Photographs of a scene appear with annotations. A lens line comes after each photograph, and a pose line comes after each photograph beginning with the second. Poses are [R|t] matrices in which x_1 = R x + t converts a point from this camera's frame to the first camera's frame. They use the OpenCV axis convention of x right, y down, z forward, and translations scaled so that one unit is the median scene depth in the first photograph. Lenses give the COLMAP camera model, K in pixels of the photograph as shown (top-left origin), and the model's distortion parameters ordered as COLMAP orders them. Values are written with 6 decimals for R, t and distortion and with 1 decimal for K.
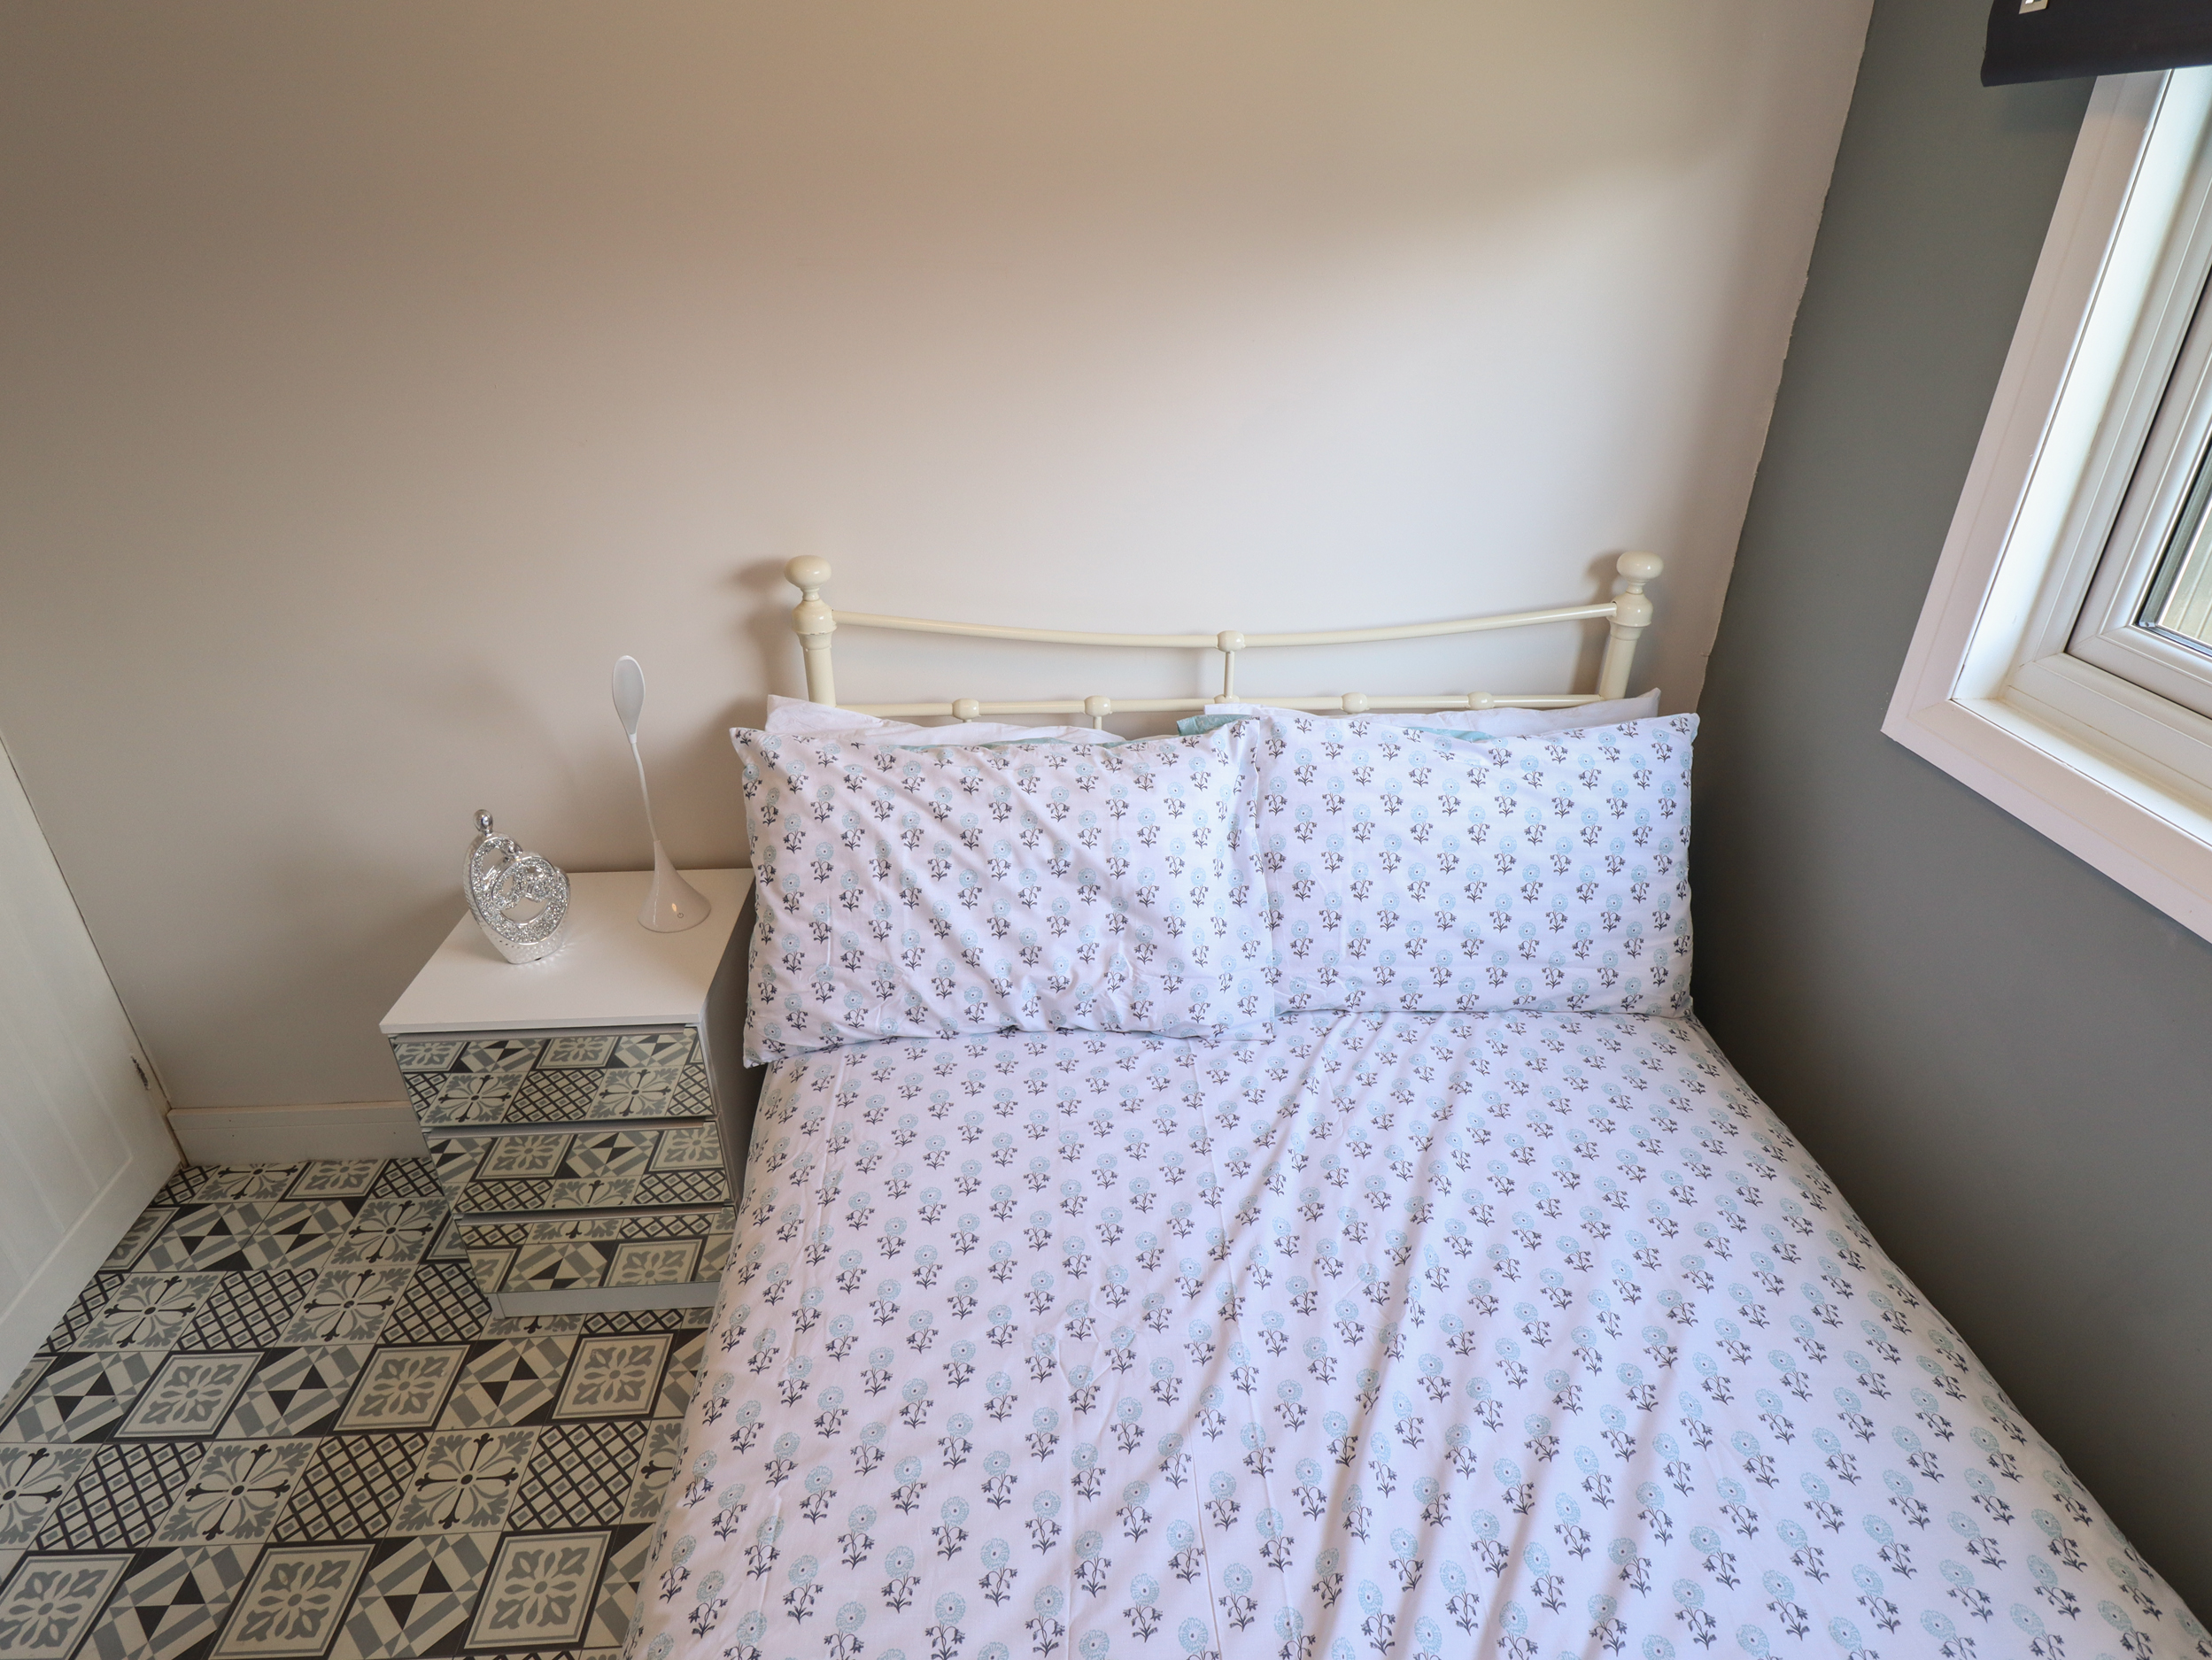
lens RADIAL K [[1171.8, 0, 1135.1], [0, 1171.8, 826.0], [0, 0, 1]] dist [0.002884, -0.012473]
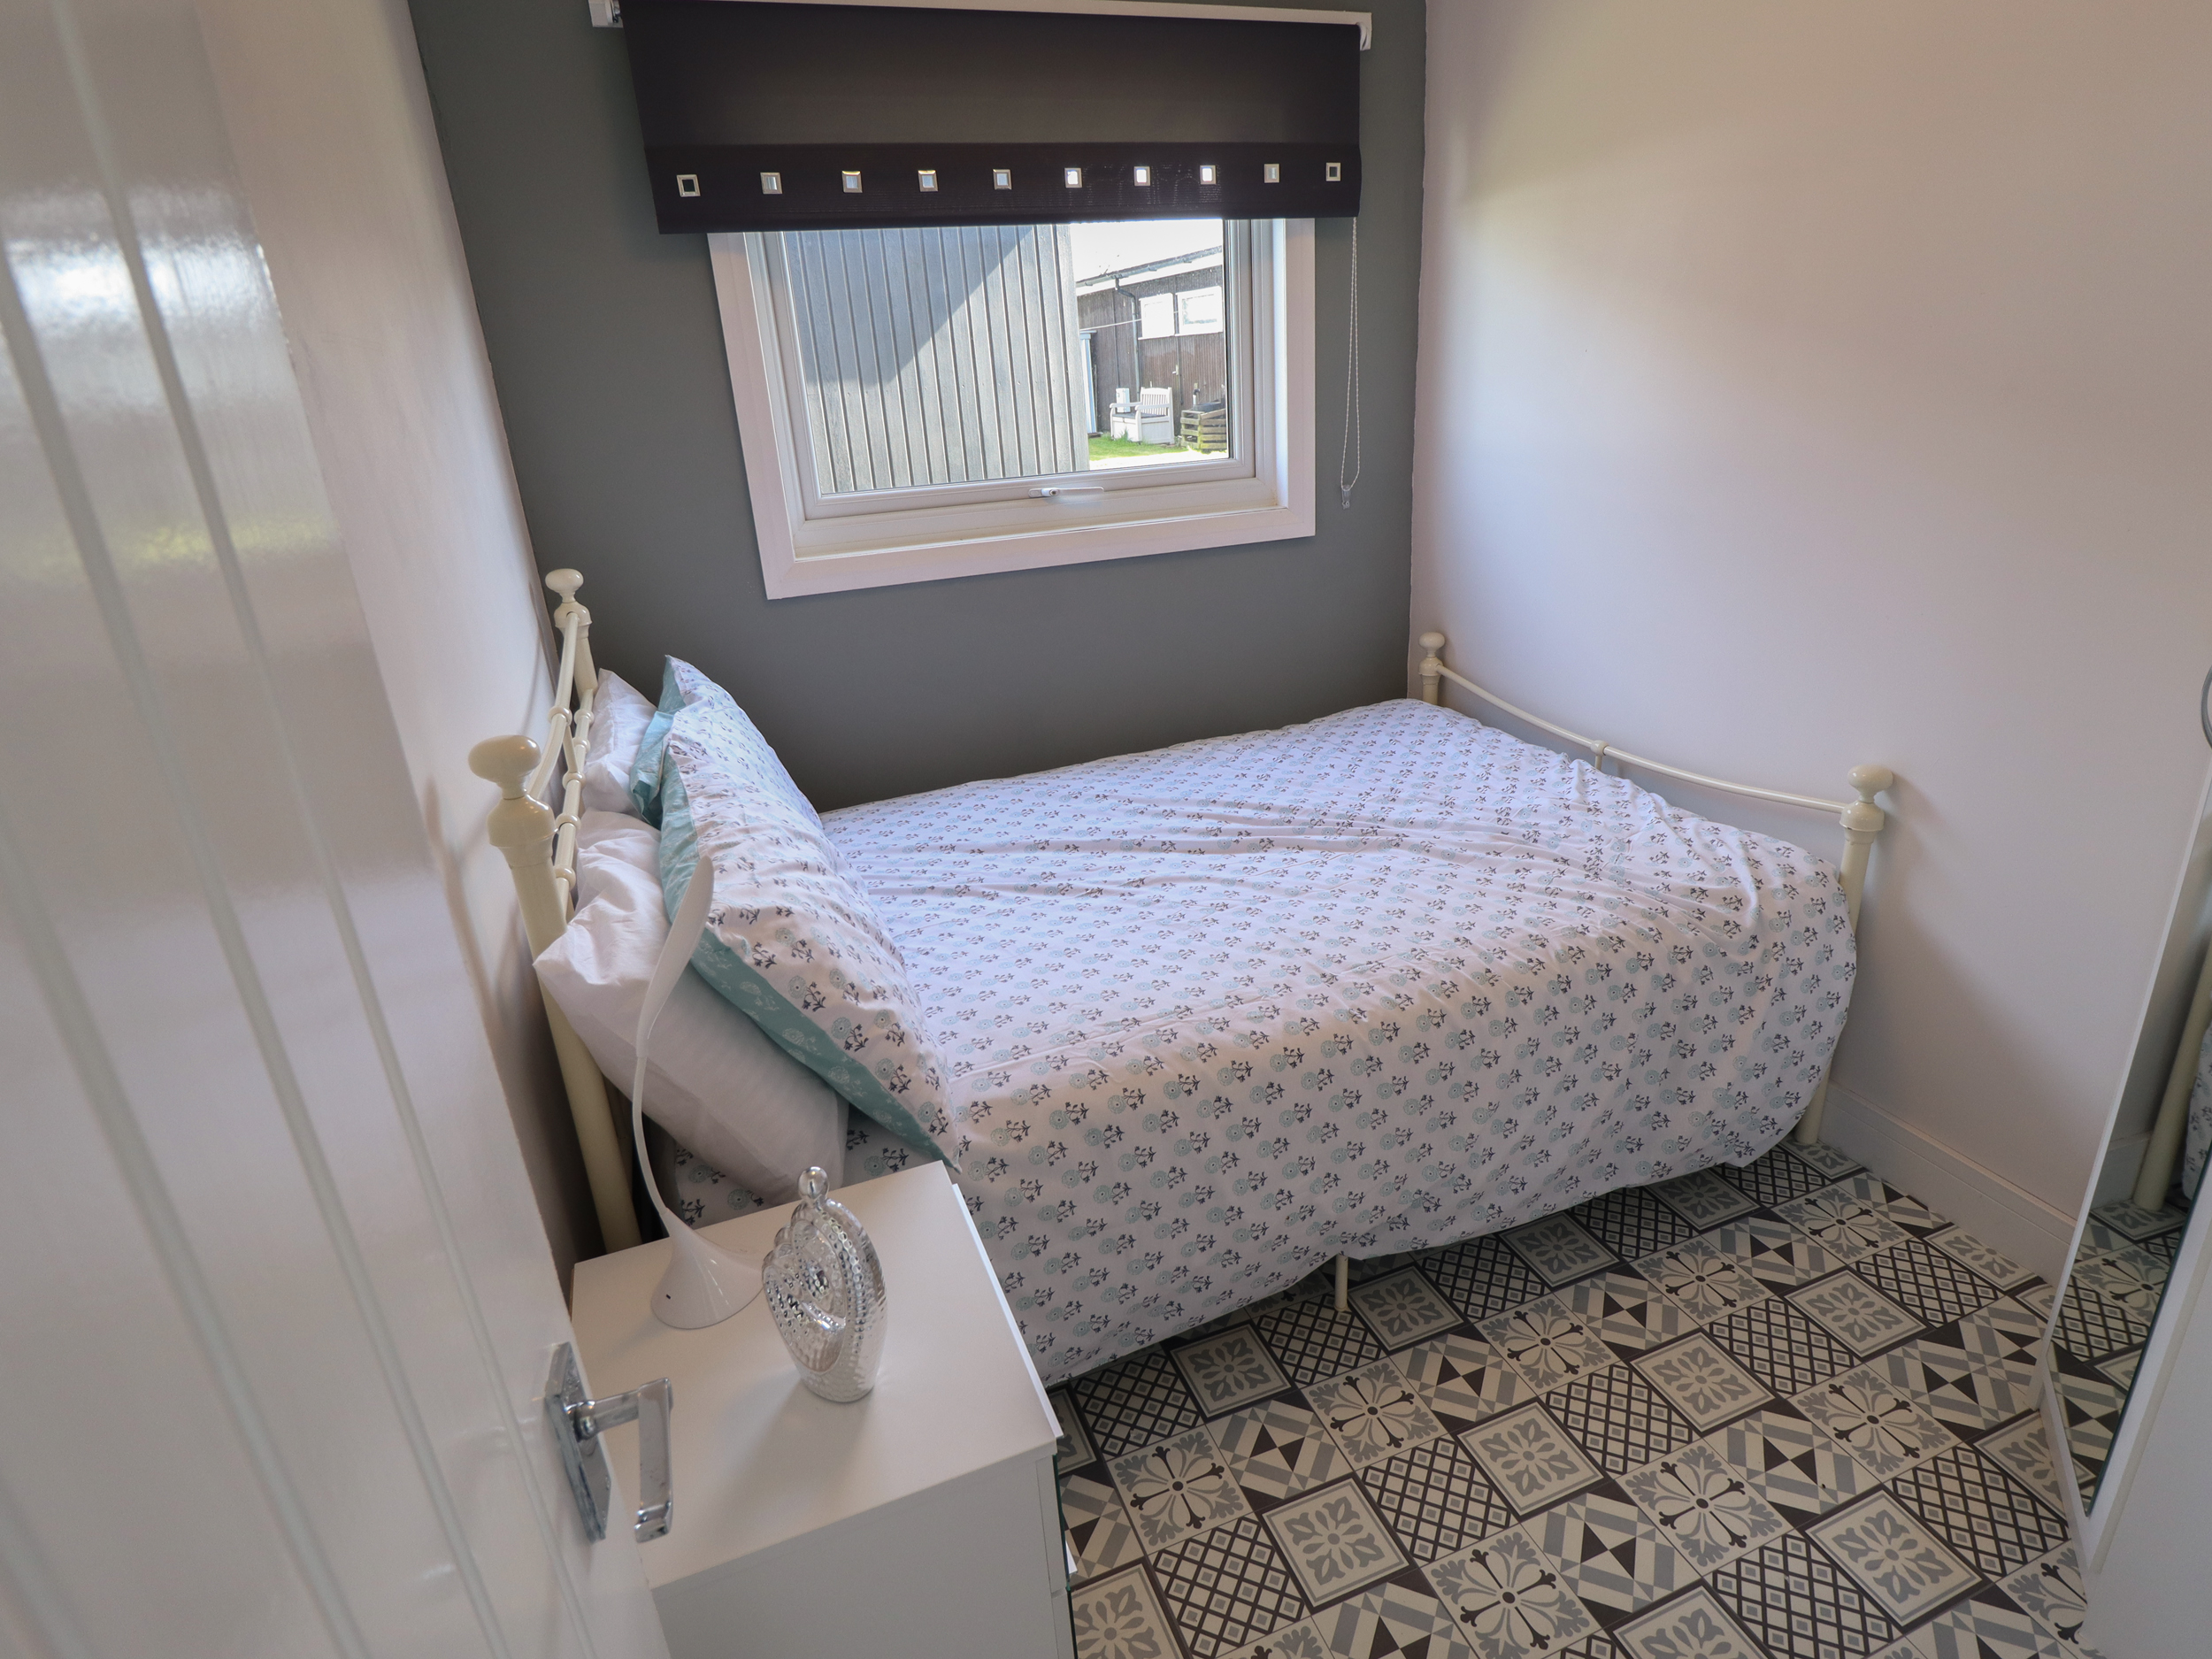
lens RADIAL K [[1171.9, 0, 1135.1], [0, 1171.9, 825.5], [0, 0, 1]] dist [0.002884, -0.012473]
pose [[-0.297399, -0.354780, 0.886389, -1.101084], [0.497070, 0.735115, 0.461008, -0.345801], [-0.815154, 0.577700, -0.042272, 0.797632]]
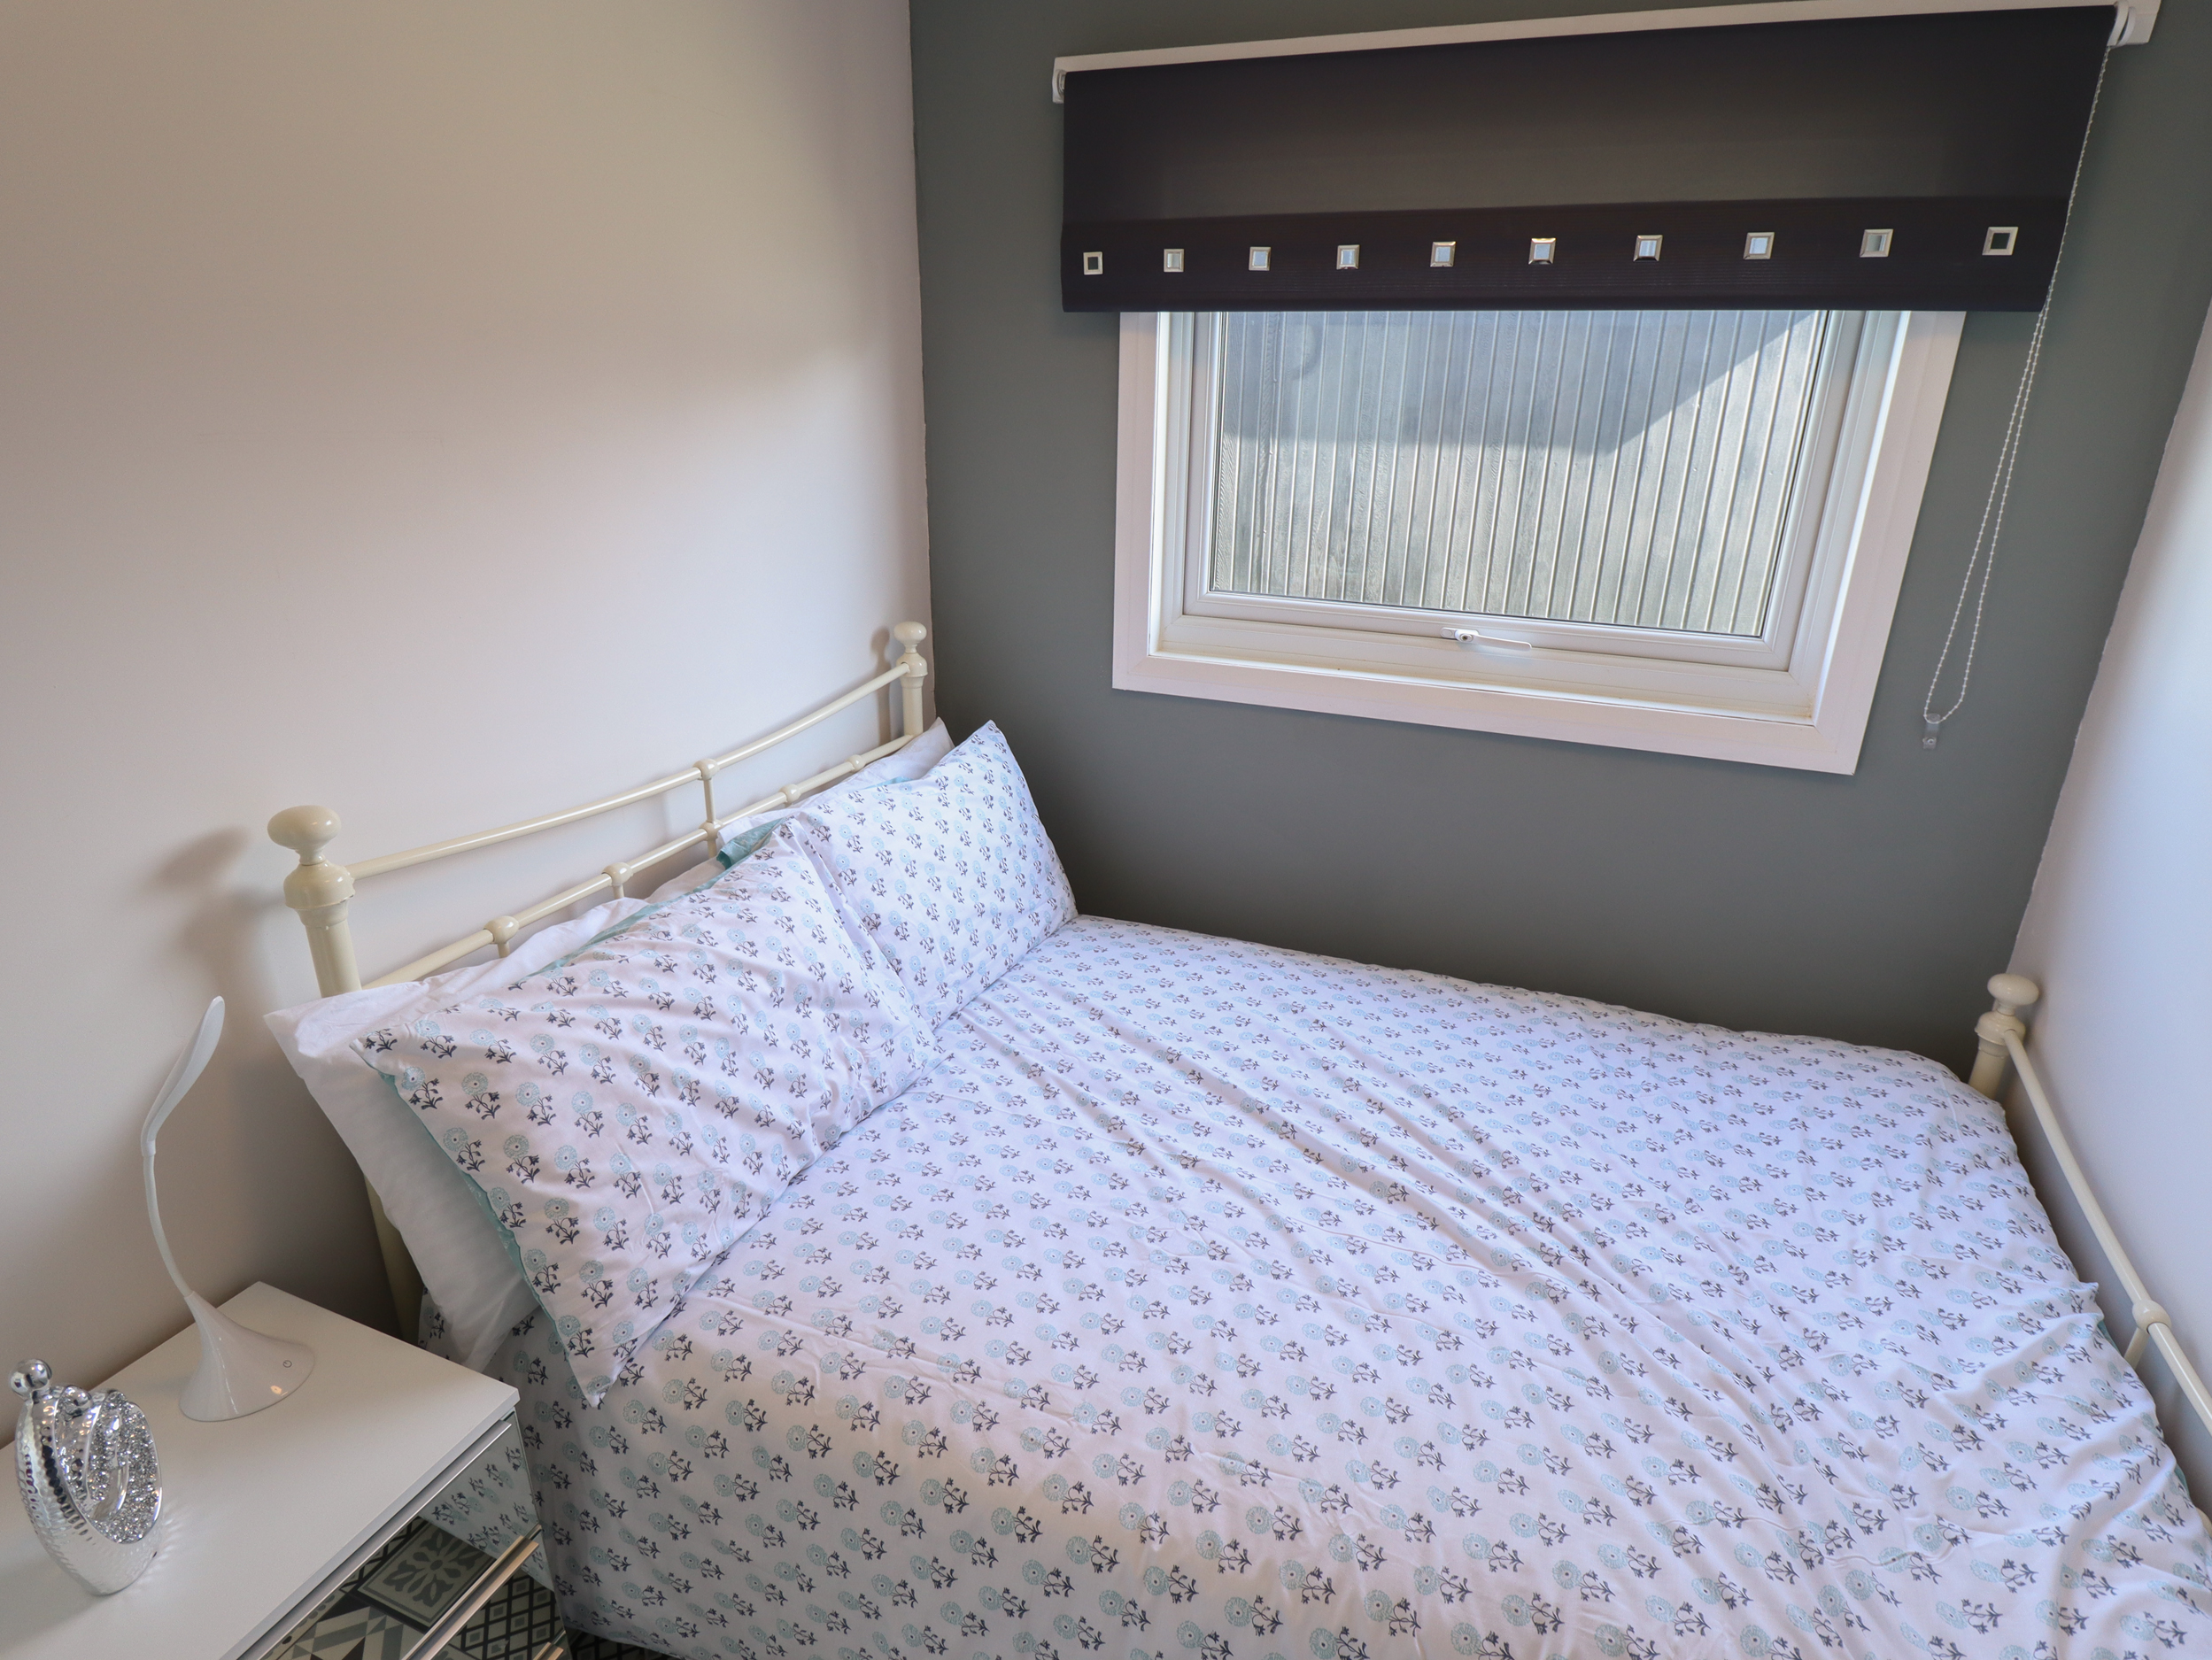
lens RADIAL K [[1144.6, 0, 1139.1], [0, 1144.6, 820.9], [0, 0, 1]] dist [0.001189, -0.013798]
pose [[0.427698, -0.317529, 0.846315, -0.719899], [0.413190, 0.901406, 0.129387, -0.100714], [-0.803958, 0.294351, 0.516729, 0.197907]]
